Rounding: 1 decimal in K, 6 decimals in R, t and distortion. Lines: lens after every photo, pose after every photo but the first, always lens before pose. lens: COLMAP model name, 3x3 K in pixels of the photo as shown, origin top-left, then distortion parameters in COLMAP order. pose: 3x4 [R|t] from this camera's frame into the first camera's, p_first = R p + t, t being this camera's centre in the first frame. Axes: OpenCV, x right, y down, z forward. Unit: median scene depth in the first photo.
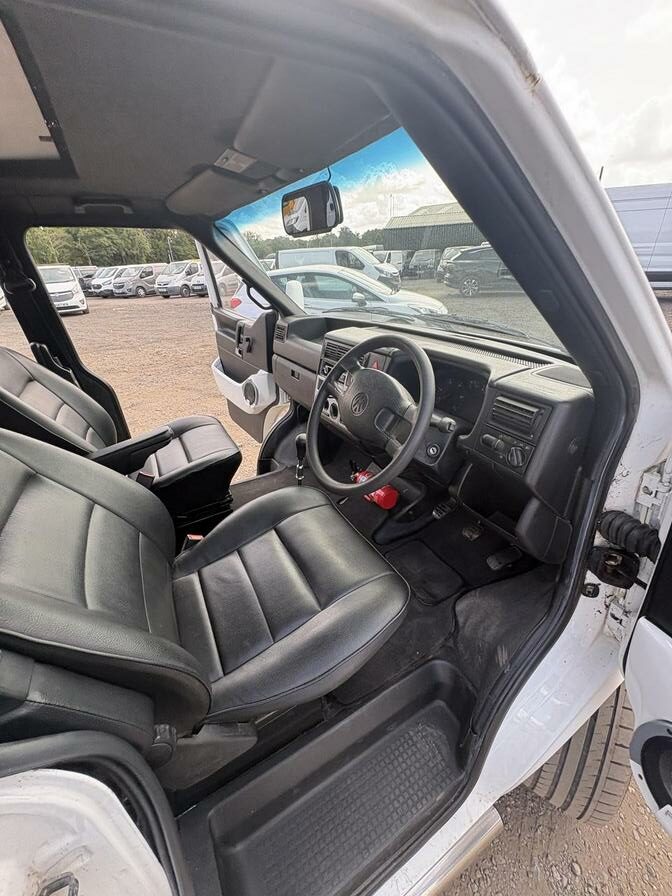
lens RADIAL K [[355.5, 0, 334.9], [0, 355.5, 448.4], [0, 0, 1]] dist [0.001634, -0.000007]
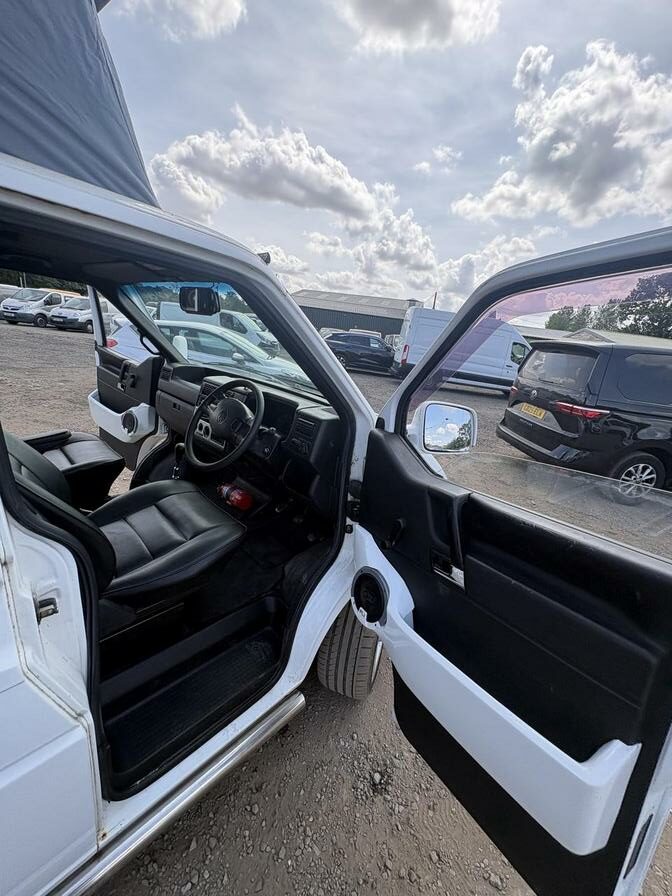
lens RADIAL K [[355.5, 0, 334.7], [0, 355.5, 451.7], [0, 0, 1]] dist [0.001634, -0.000007]
pose [[0.942127, 0.066360, 0.328623, 0.011983], [-0.014407, 0.987323, -0.158071, 0.119934], [-0.334947, 0.144188, 0.931139, -0.289232]]
